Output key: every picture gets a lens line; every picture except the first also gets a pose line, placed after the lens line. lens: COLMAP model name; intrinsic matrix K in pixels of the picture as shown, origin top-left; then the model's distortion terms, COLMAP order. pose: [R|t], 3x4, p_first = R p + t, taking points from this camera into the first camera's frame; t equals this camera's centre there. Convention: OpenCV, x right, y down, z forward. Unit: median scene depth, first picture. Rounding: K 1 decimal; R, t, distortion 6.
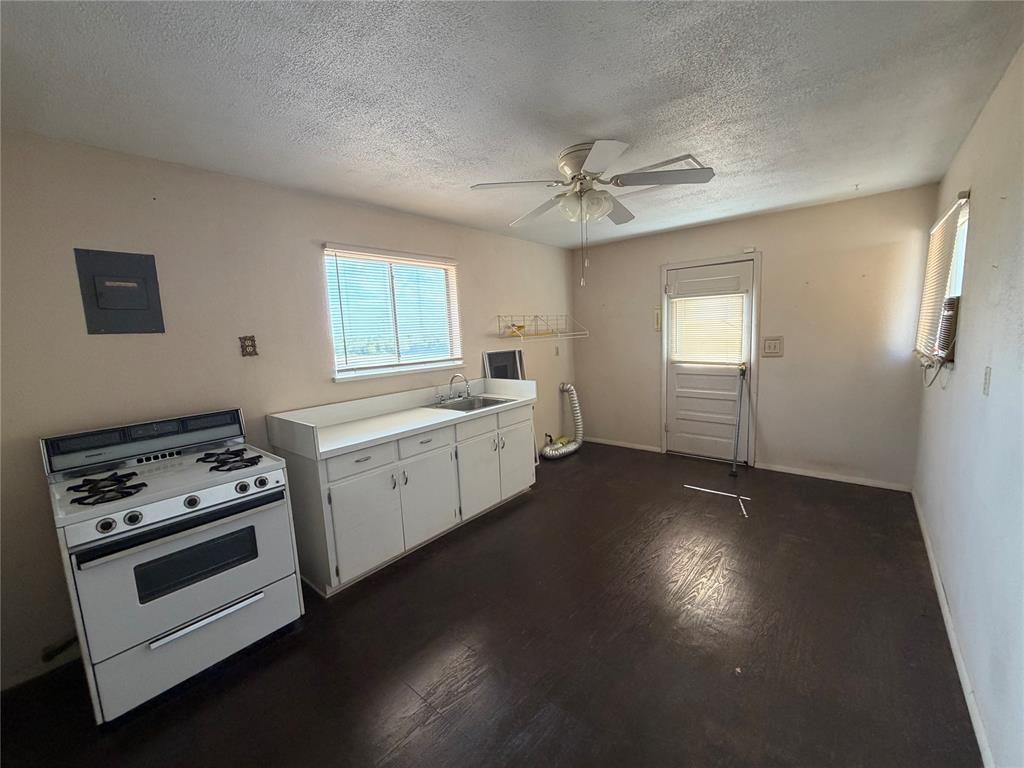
lens RADIAL K [[410.3, 0, 511.9], [0, 410.3, 383.3], [0, 0, 1]] dist [0.000097, 0.000200]
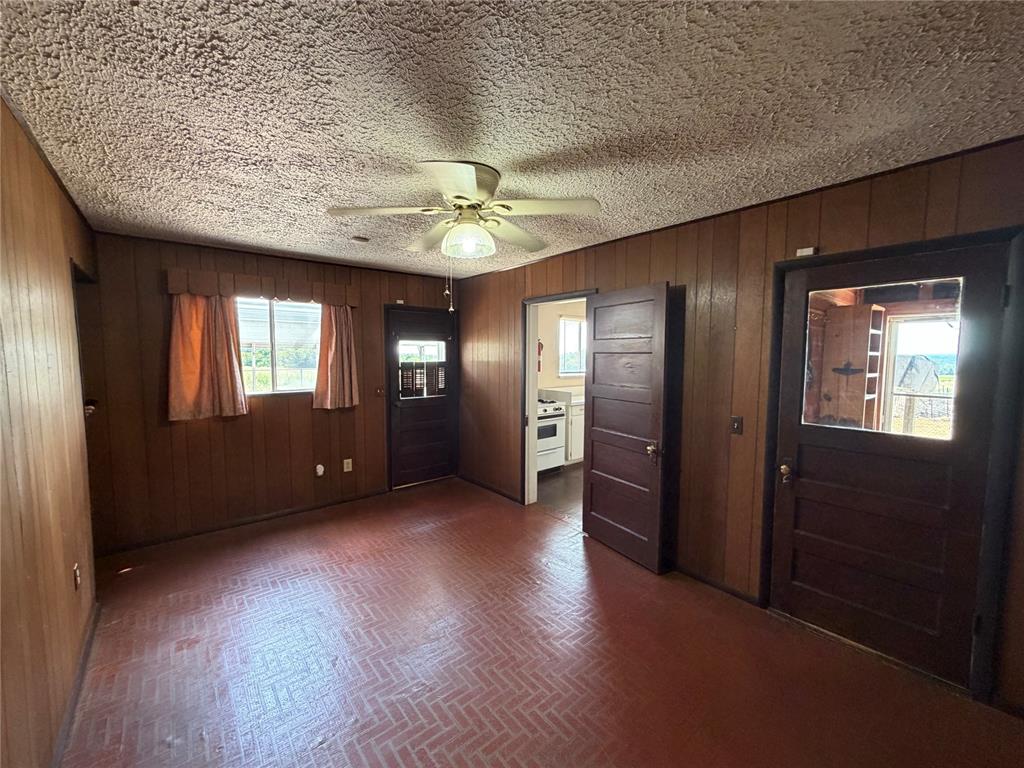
lens RADIAL K [[410.3, 0, 512.7], [0, 410.3, 381.9], [0, 0, 1]] dist [0.000097, 0.000200]
pose [[0.983600, 0.056725, -0.171213, -0.299032], [-0.067517, 0.996038, -0.057874, 0.157798], [0.167252, 0.068484, 0.983533, -1.145996]]
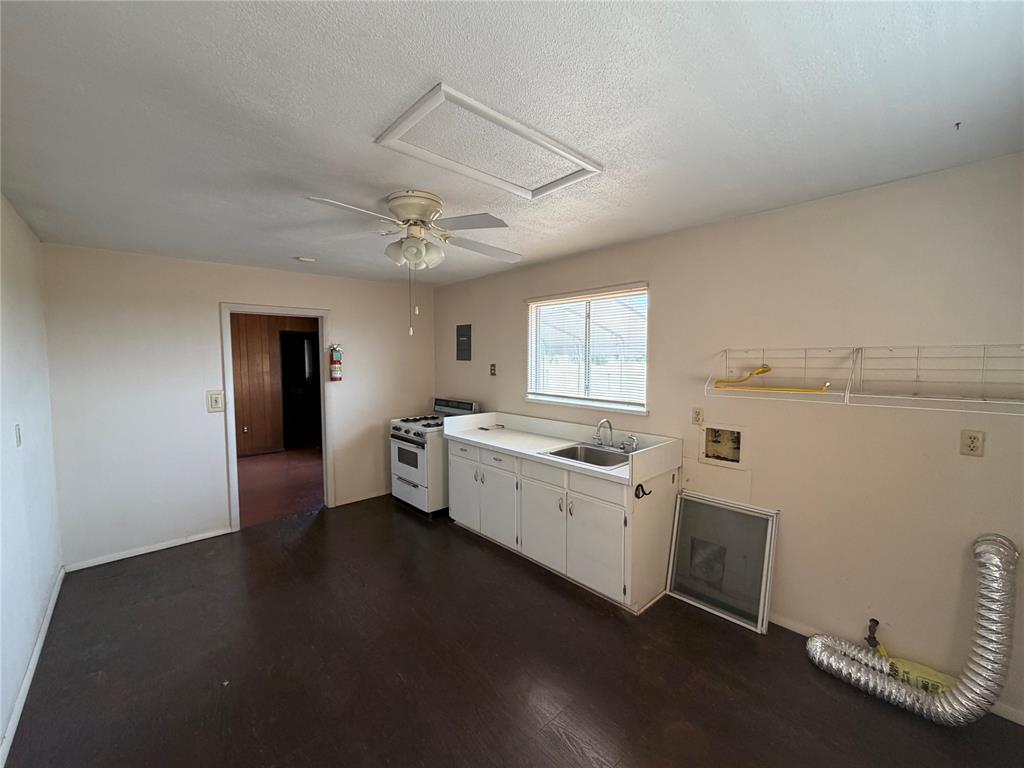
lens RADIAL K [[410.3, 0, 512.6], [0, 410.3, 389.1], [0, 0, 1]] dist [0.000097, 0.000200]
pose [[-0.124014, 0.112743, -0.985855, 0.887834], [-0.129666, 0.983164, 0.128746, -0.206194], [0.983772, 0.143798, -0.107307, 1.083613]]
